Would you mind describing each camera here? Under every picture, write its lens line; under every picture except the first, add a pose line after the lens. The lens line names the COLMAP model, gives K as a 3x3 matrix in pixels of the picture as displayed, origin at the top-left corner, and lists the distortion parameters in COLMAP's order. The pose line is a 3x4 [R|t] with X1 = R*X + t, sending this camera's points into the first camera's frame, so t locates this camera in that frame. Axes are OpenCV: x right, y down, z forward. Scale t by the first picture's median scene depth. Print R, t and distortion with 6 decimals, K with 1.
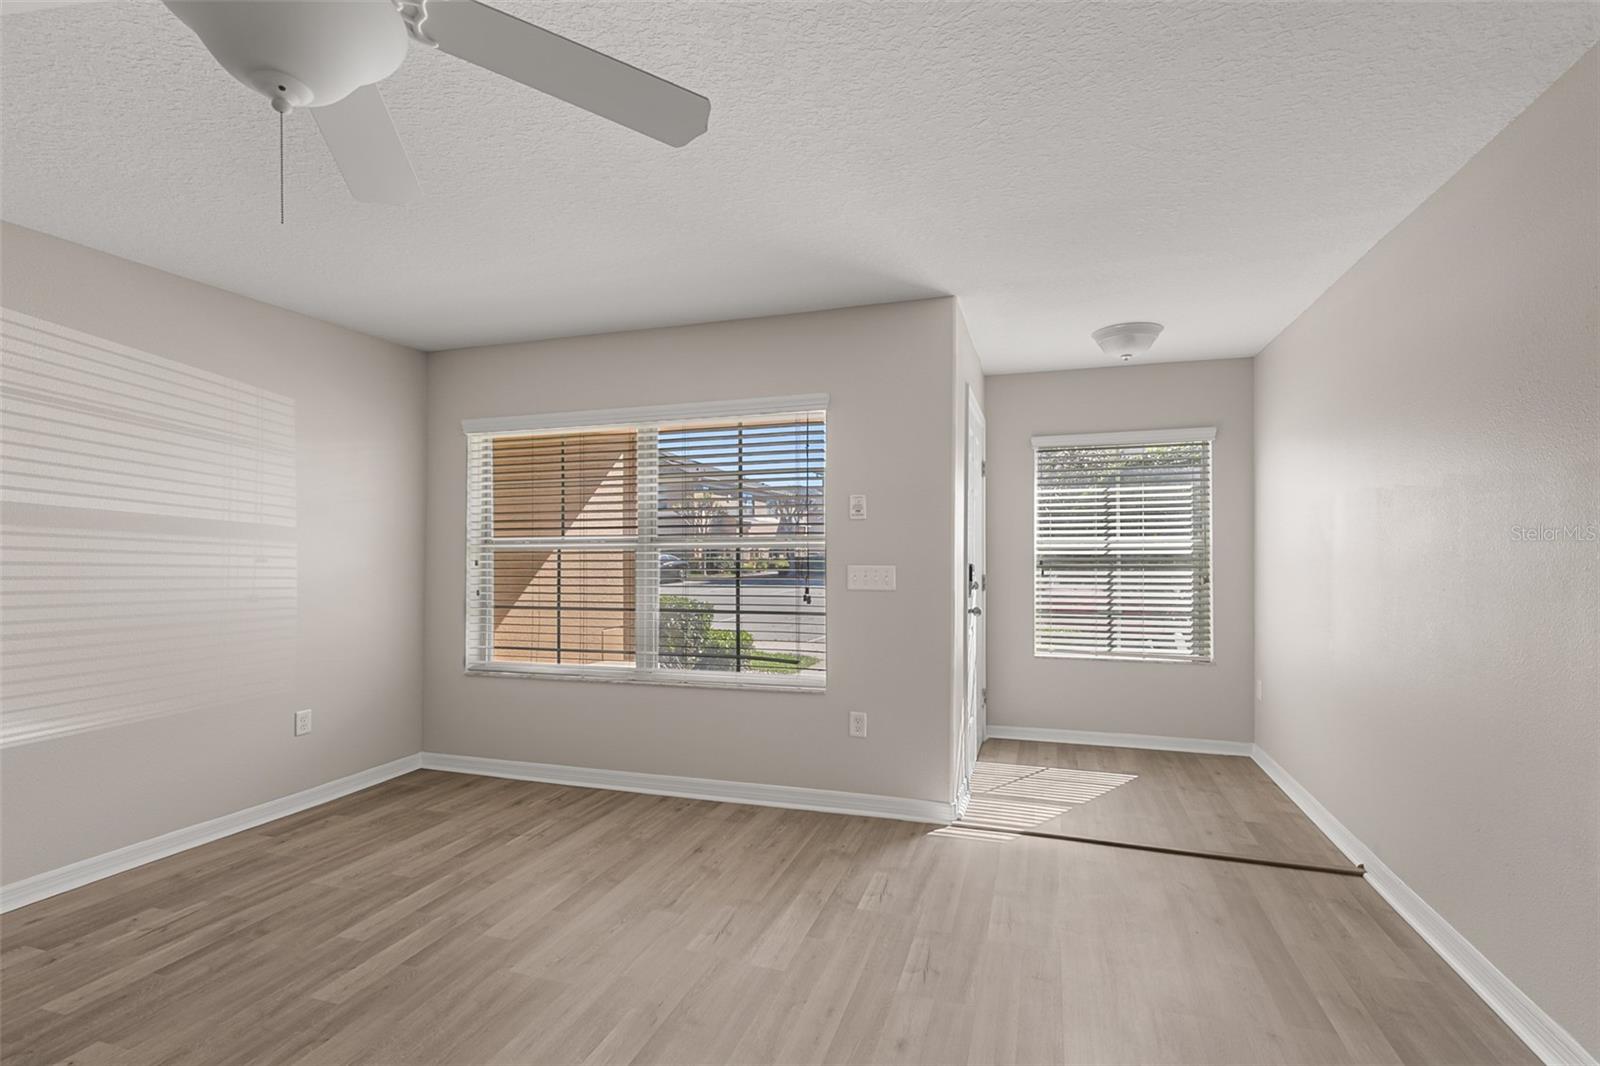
lens RADIAL K [[743.2, 0, 799.5], [0, 743.2, 551.7], [0, 0, 1]] dist [0.000081, 0.000151]
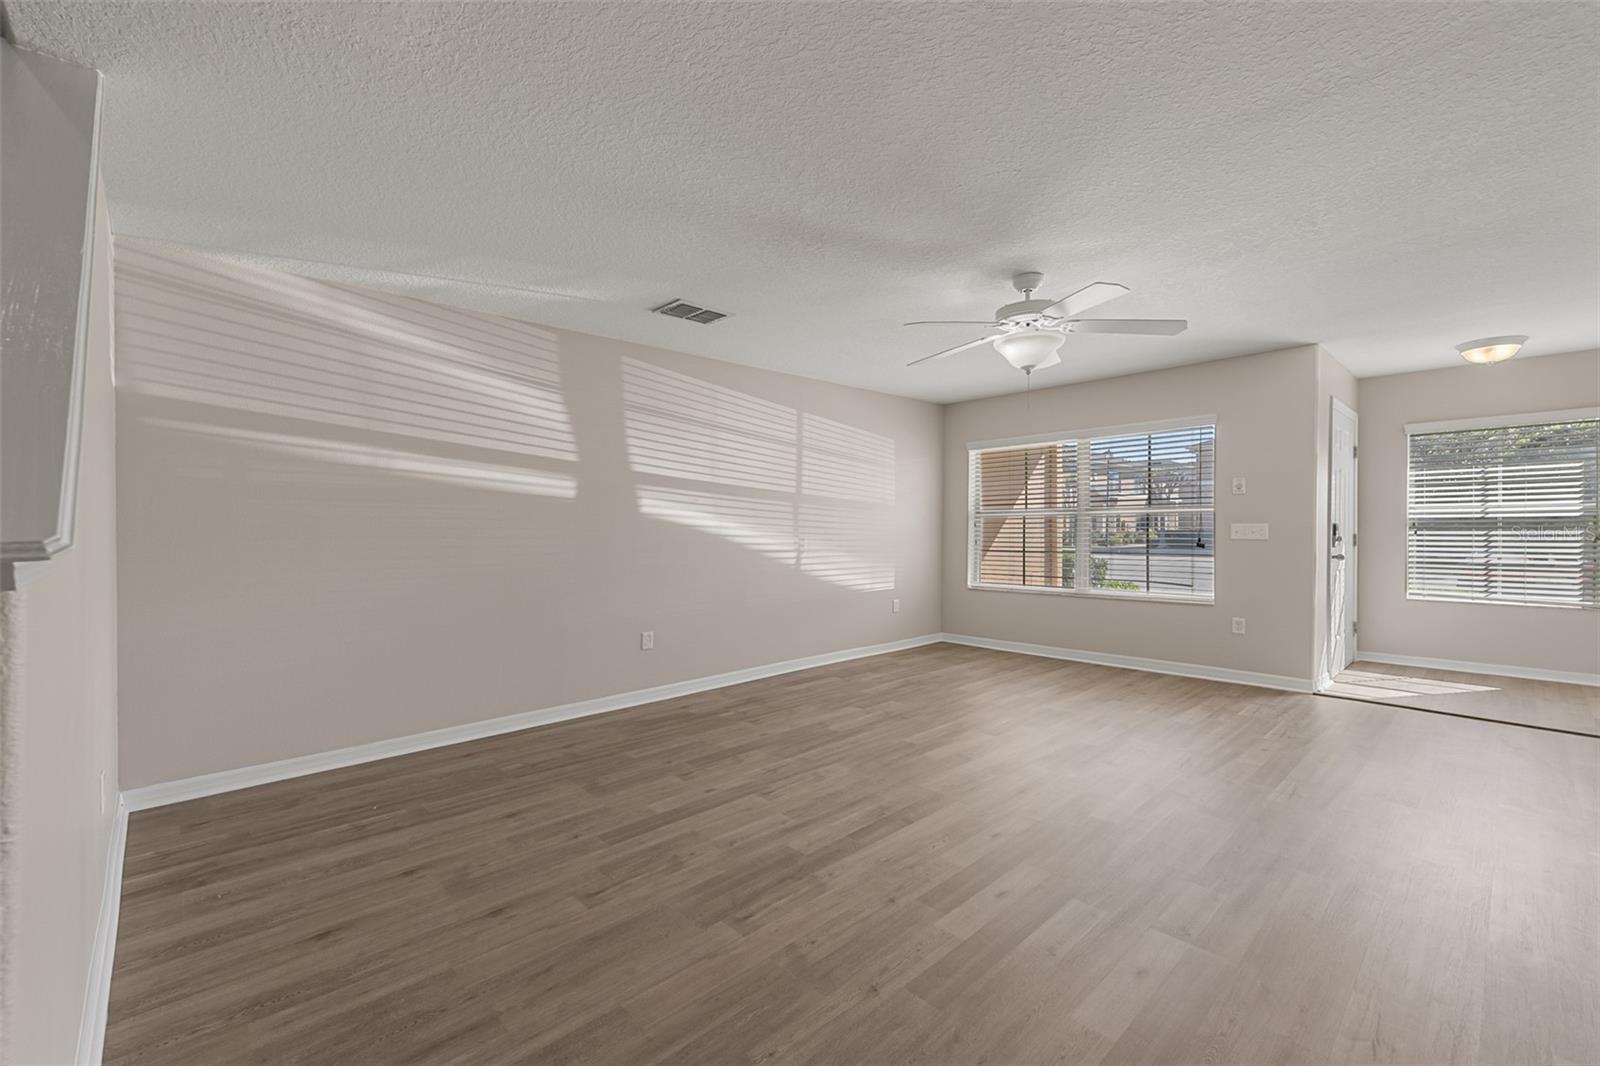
lens RADIAL K [[659.3, 0, 802.3], [0, 659.3, 530.3], [0, 0, 1]] dist [0.002604, -0.000158]
pose [[0.875191, 0.000498, -0.483777, -0.040586], [0.001580, 0.999991, 0.003887, 0.020298], [0.483775, -0.004166, 0.875182, -0.510327]]
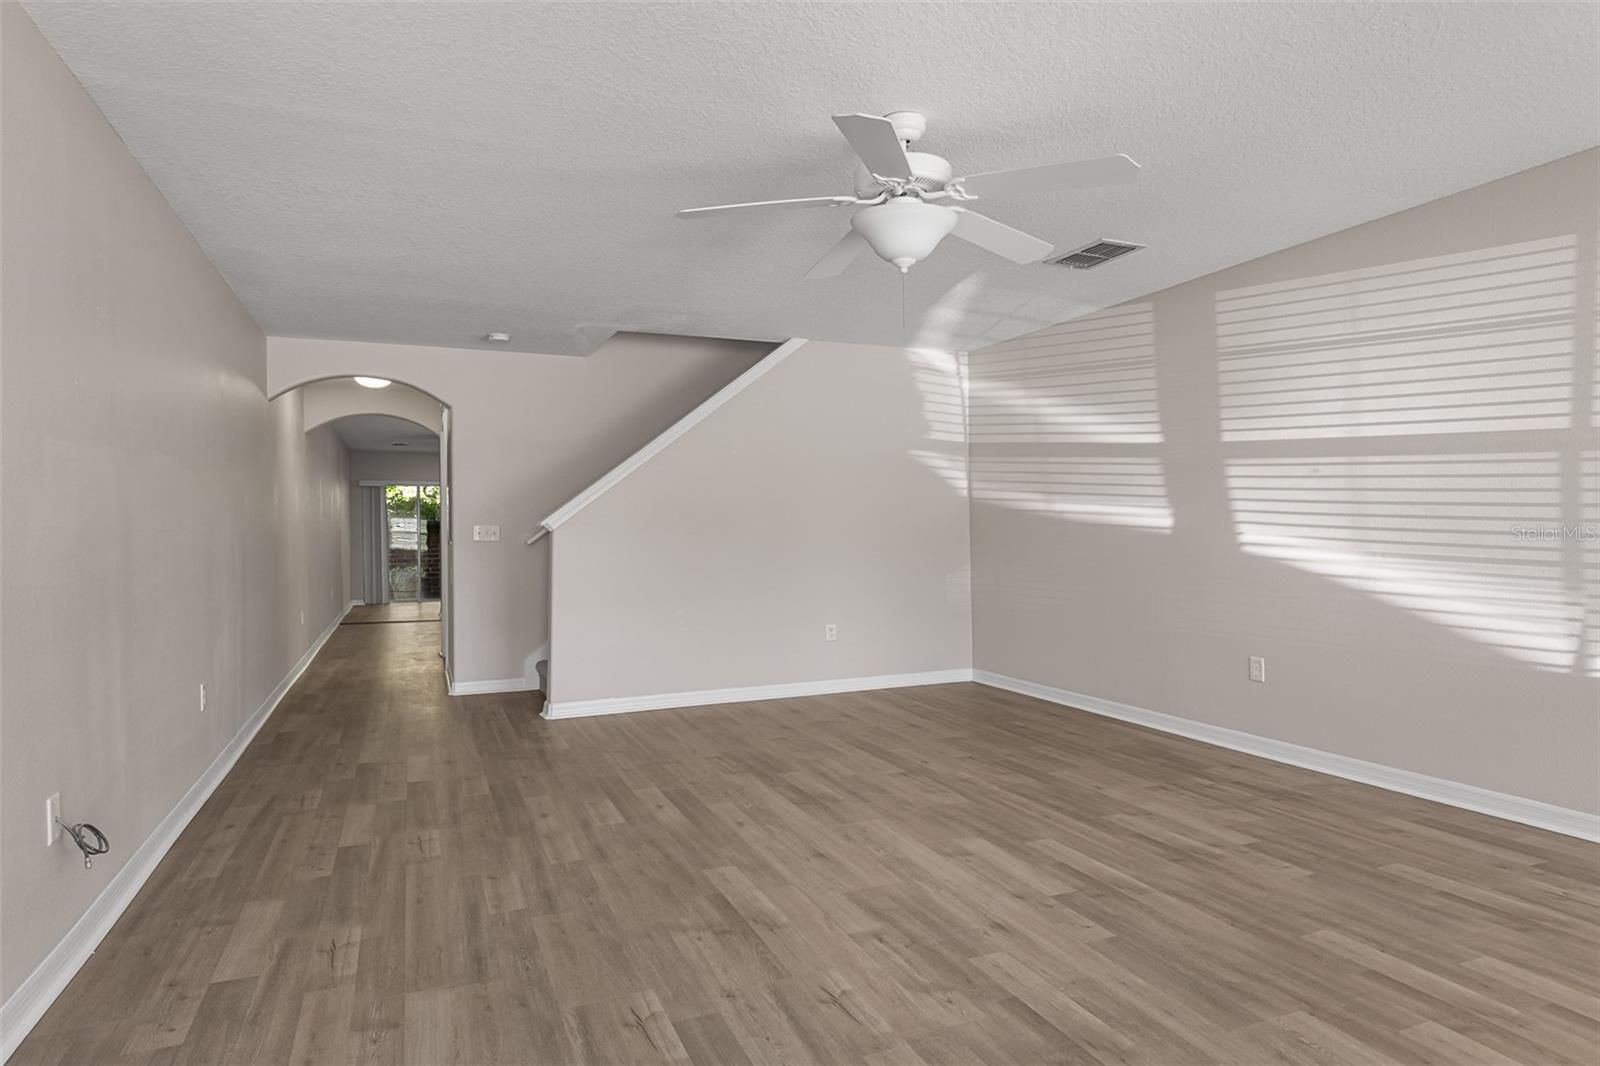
lens RADIAL K [[897.8, 0, 800.0], [0, 897.8, 533.0], [0, 0, 1]] dist [0.000542, 0.000273]
pose [[-0.748083, 0.014422, -0.663448, 0.300676], [0.011381, 0.999896, 0.008903, 0.027140], [0.663507, -0.000891, -0.748170, 0.670158]]
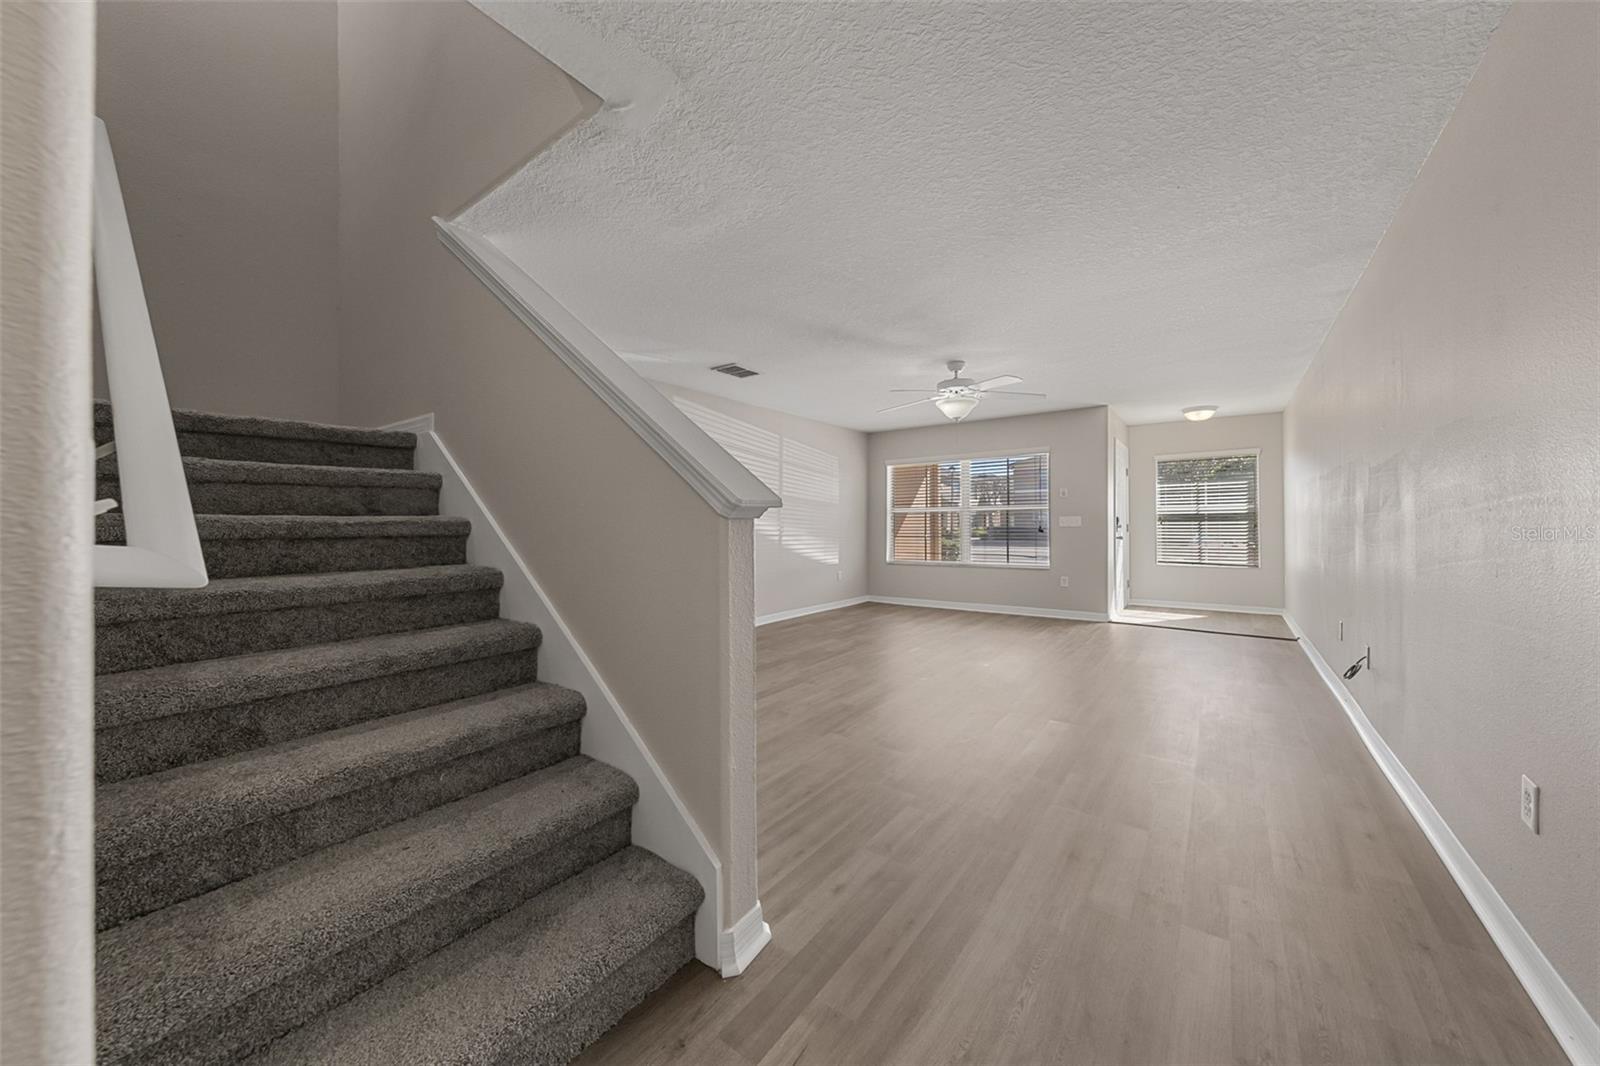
lens RADIAL K [[551.3, 0, 801.4], [0, 551.3, 514.8], [0, 0, 1]] dist [0.000960, 0.000037]
pose [[0.946466, -0.006583, -0.322737, -0.120951], [0.000369, 0.999813, -0.019311, 0.037695], [0.322804, 0.018158, 0.946291, -0.785700]]
